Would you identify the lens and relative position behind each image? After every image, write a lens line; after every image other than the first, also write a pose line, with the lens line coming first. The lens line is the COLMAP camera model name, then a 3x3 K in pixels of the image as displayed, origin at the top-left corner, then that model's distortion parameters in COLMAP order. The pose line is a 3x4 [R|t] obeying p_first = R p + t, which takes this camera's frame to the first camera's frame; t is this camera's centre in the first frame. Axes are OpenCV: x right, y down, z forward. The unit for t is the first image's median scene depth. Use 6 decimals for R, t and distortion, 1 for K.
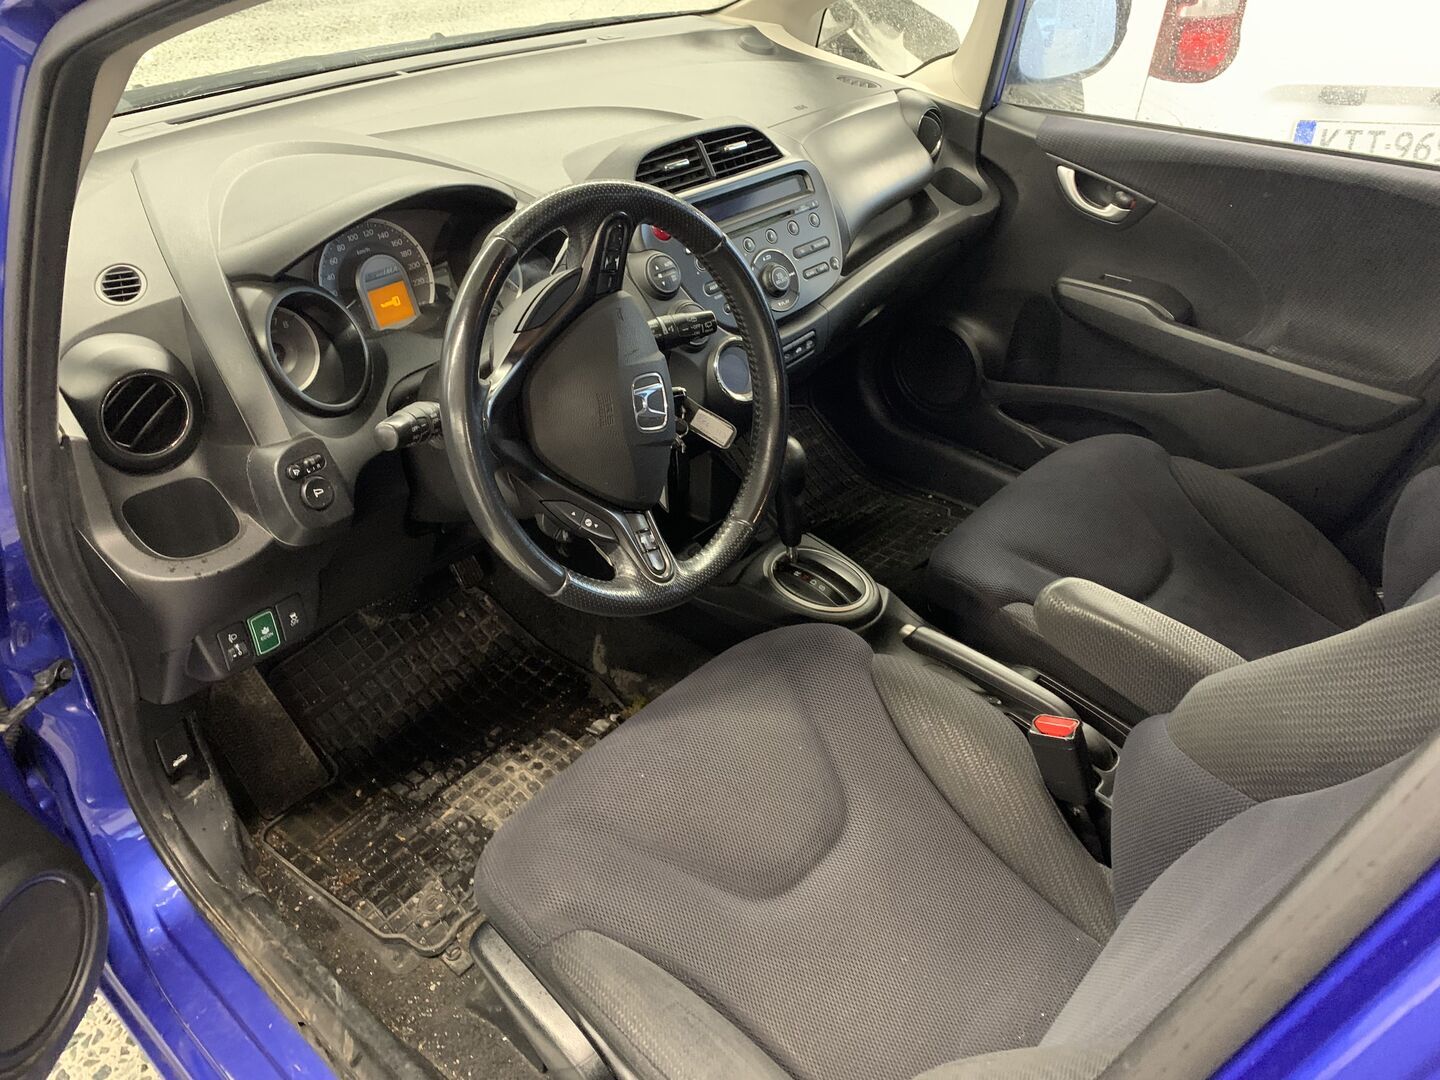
lens RADIAL K [[1113.4, 0, 723.7], [0, 1113.4, 539.1], [0, 0, 1]] dist [0.008264, 0.005062]
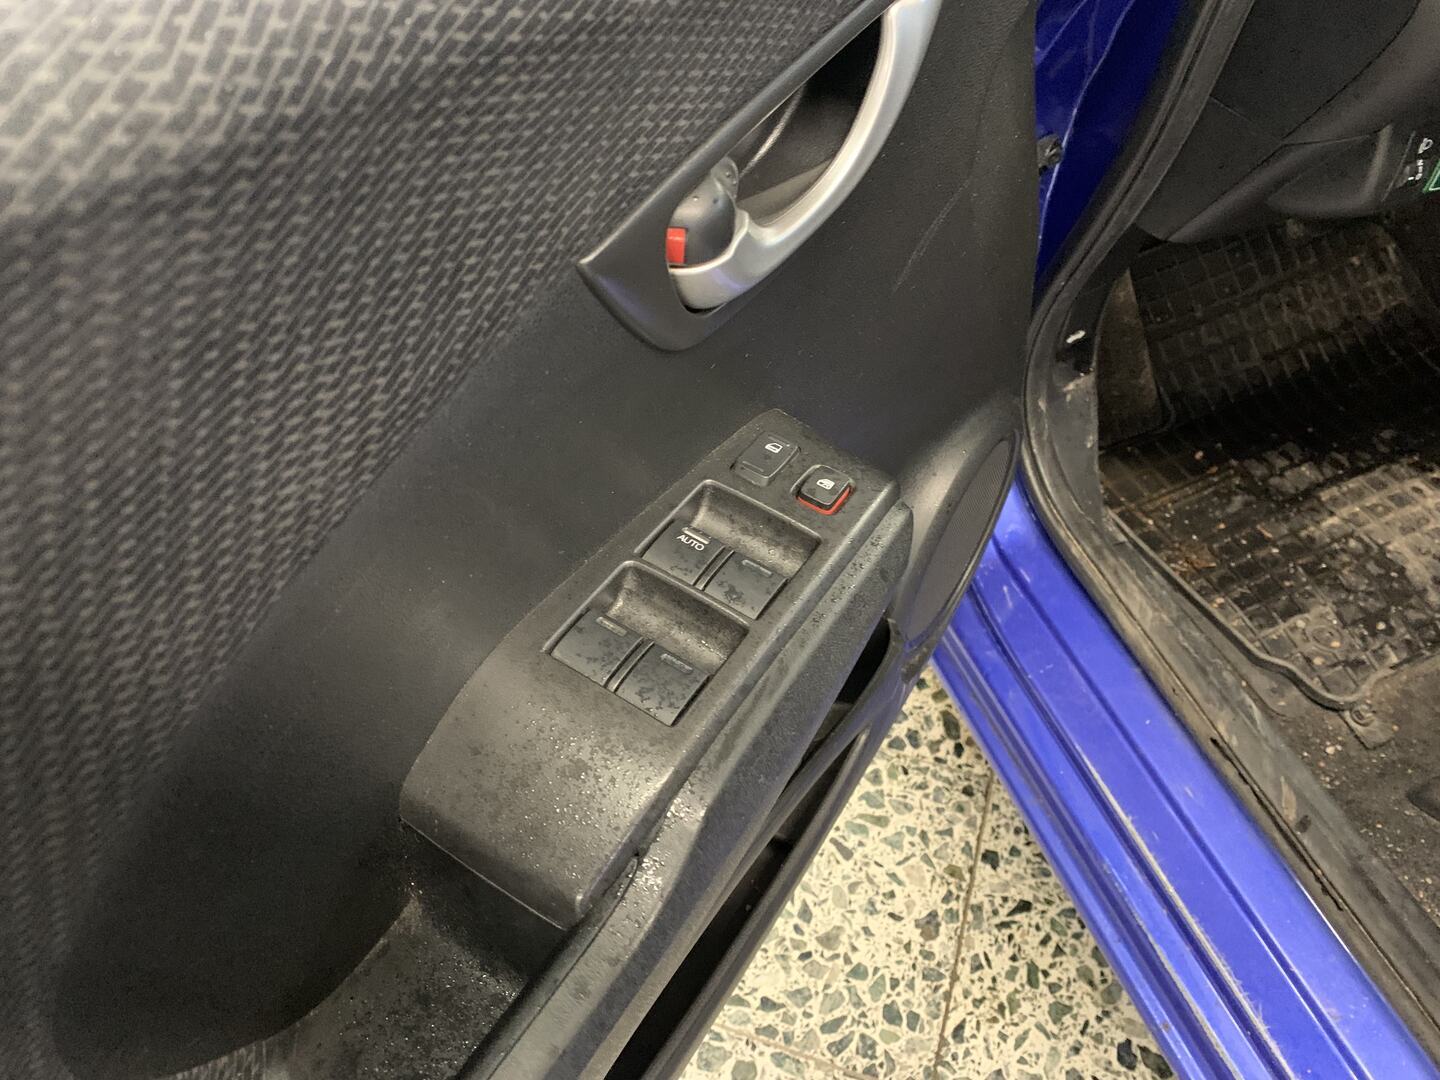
lens RADIAL K [[1113.4, 0, 723.7], [0, 1113.4, 539.1], [0, 0, 1]] dist [0.008264, 0.005062]
pose [[0.890581, 0.339327, -0.302859, -0.355193], [-0.250311, 0.921631, 0.296548, 0.134608], [0.379751, -0.188291, 0.905724, 0.193921]]
